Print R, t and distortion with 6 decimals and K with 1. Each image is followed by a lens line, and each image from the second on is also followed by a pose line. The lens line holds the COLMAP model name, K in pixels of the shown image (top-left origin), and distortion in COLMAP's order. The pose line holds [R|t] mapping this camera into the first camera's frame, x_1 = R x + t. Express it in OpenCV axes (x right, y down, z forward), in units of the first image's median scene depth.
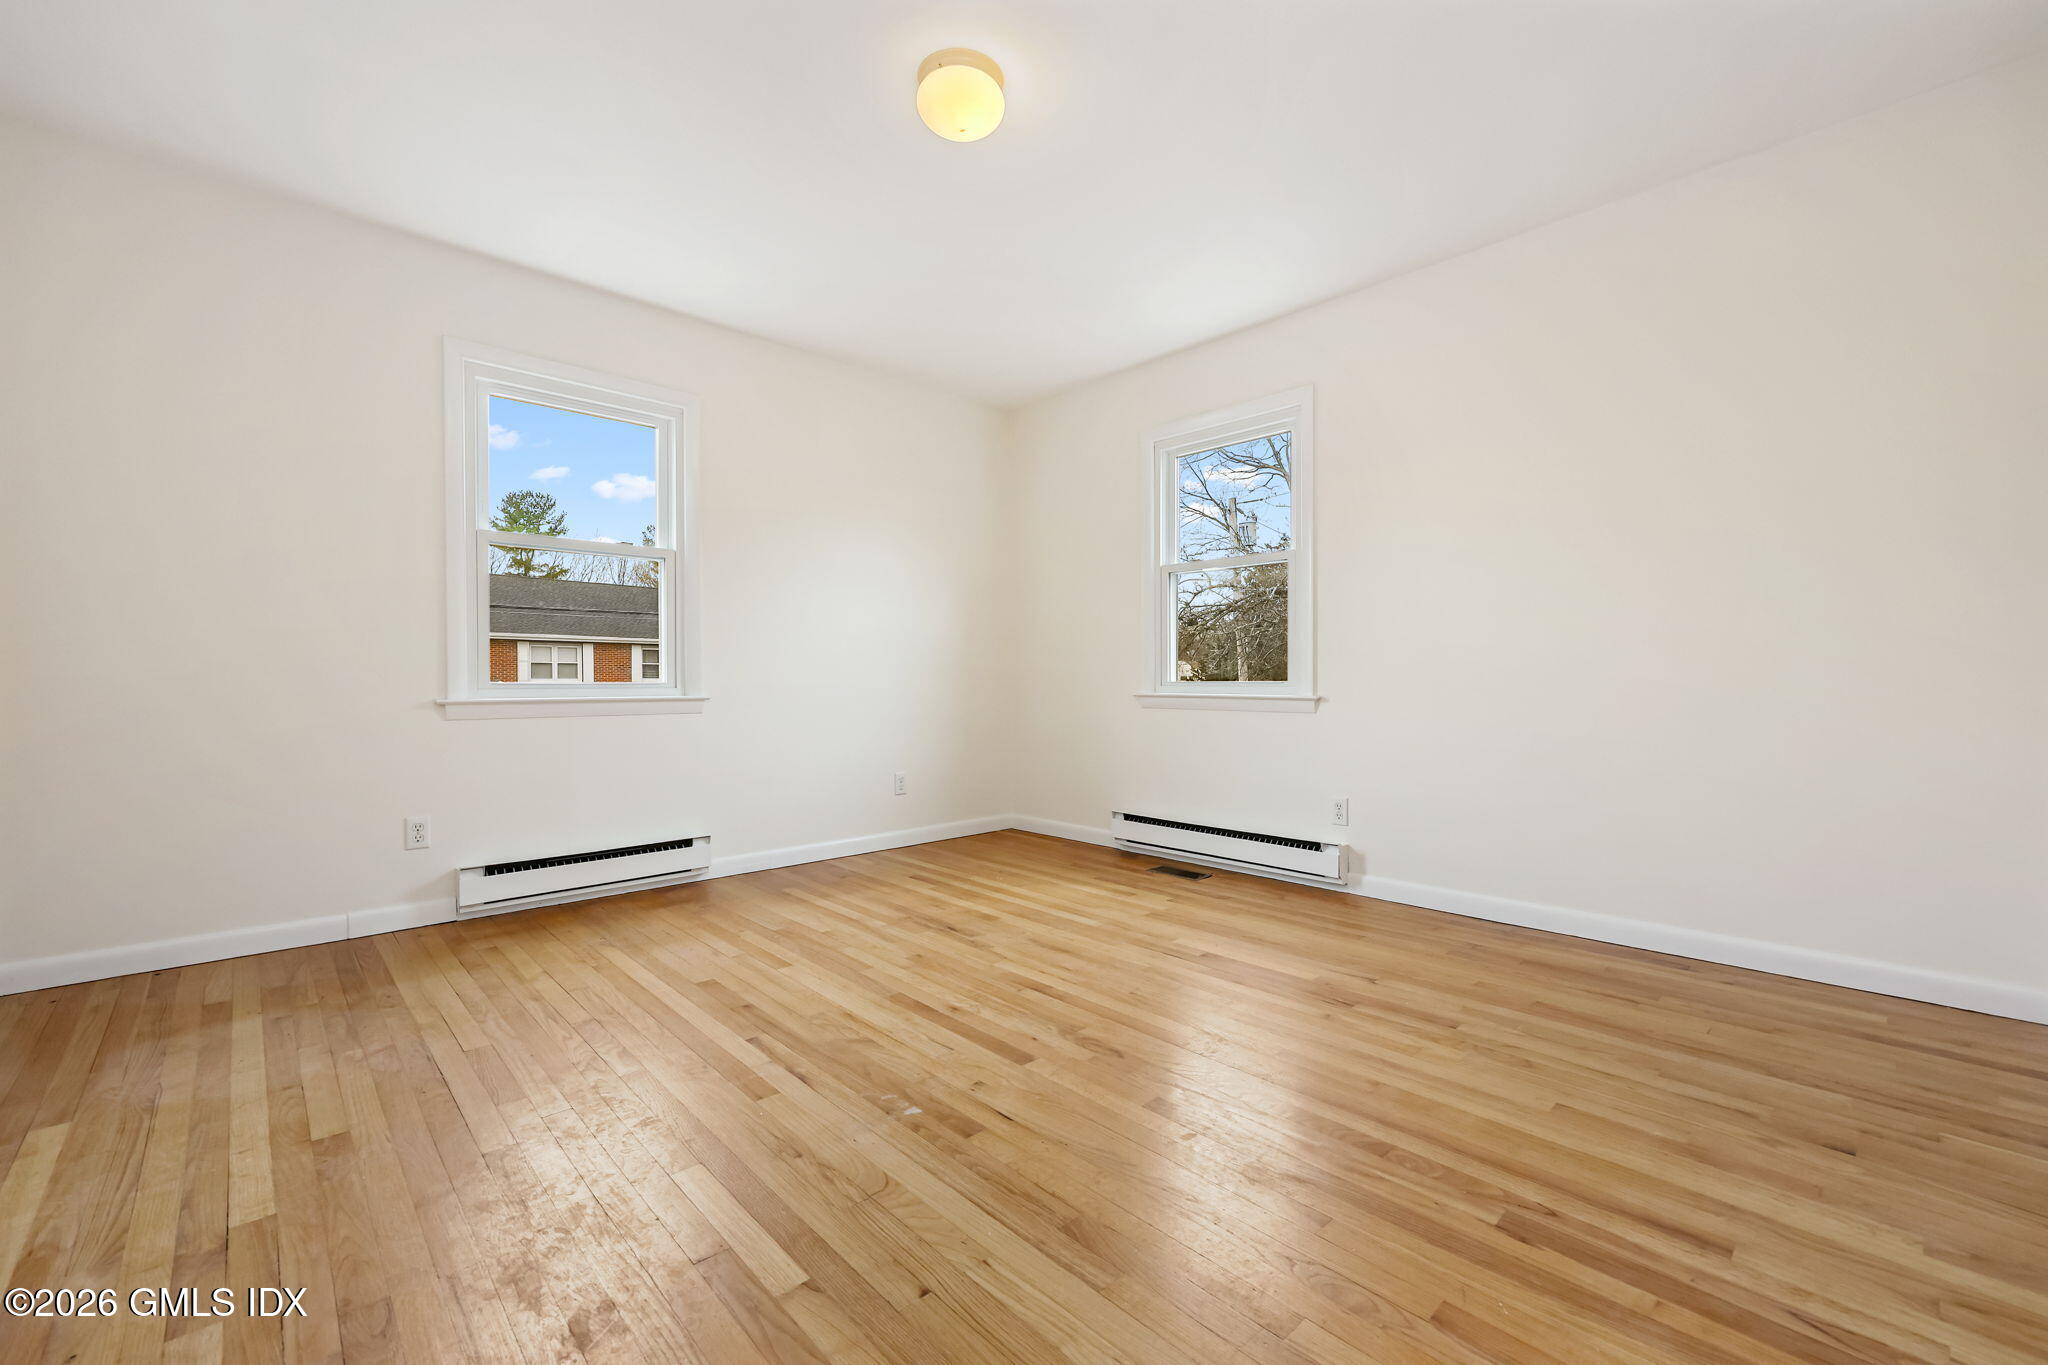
lens RADIAL K [[824.8, 0, 1029.4], [0, 824.8, 692.7], [0, 0, 1]] dist [0.001998, 0.000045]
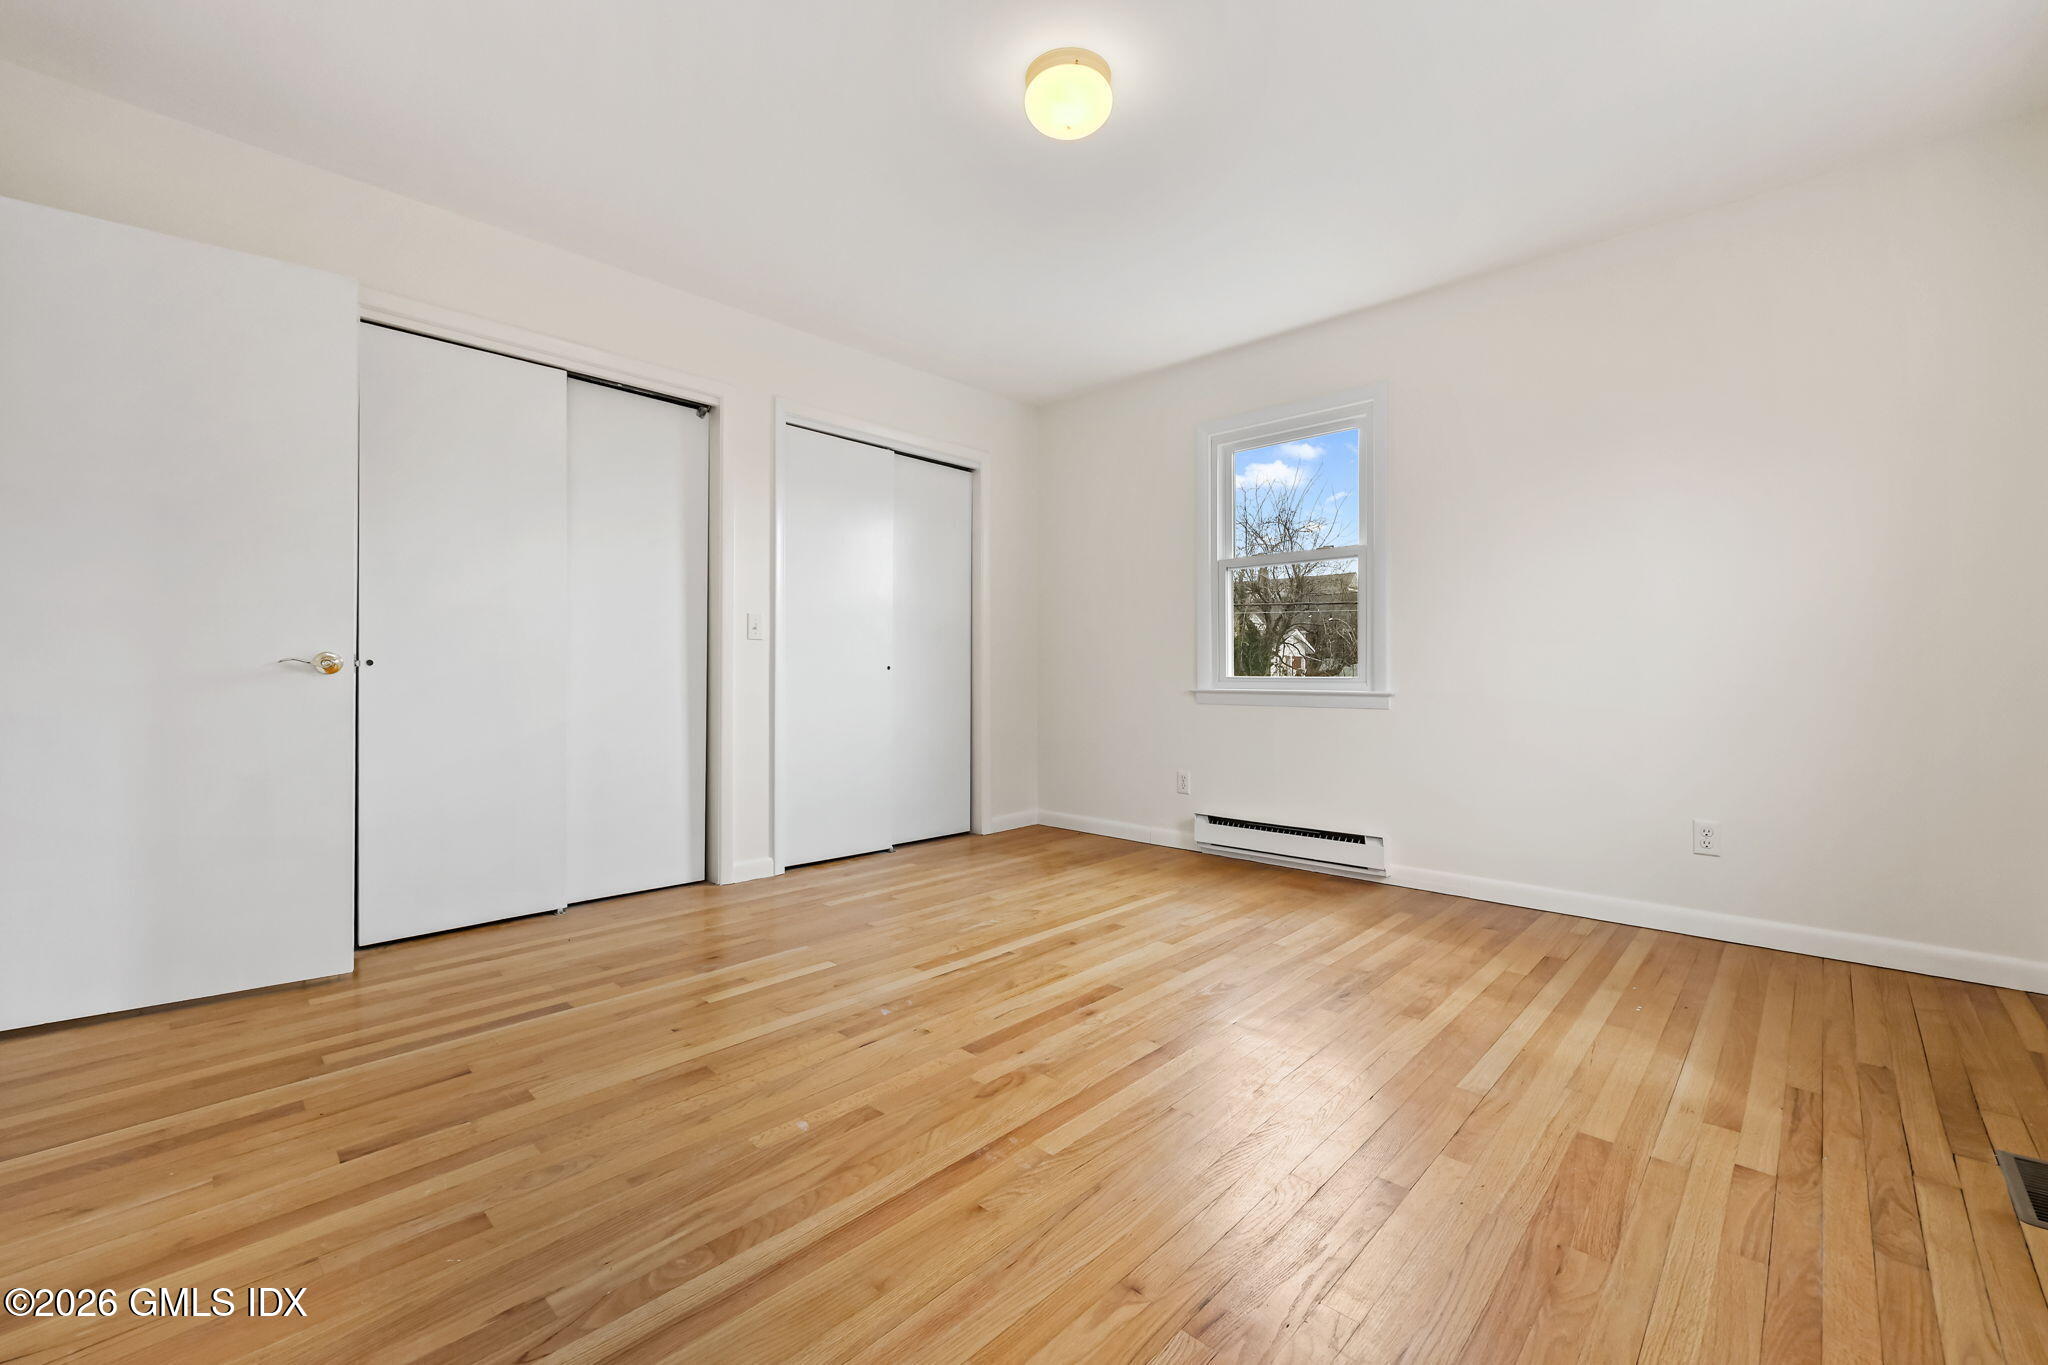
lens RADIAL K [[851.5, 0, 1059.5], [0, 851.5, 667.3], [0, 0, 1]] dist [-0.001225, -0.000412]
pose [[0.066500, -0.007407, -0.997759, 0.813126], [-0.016115, 0.999834, -0.008496, -0.013605], [0.997656, 0.016644, 0.066369, 0.796472]]
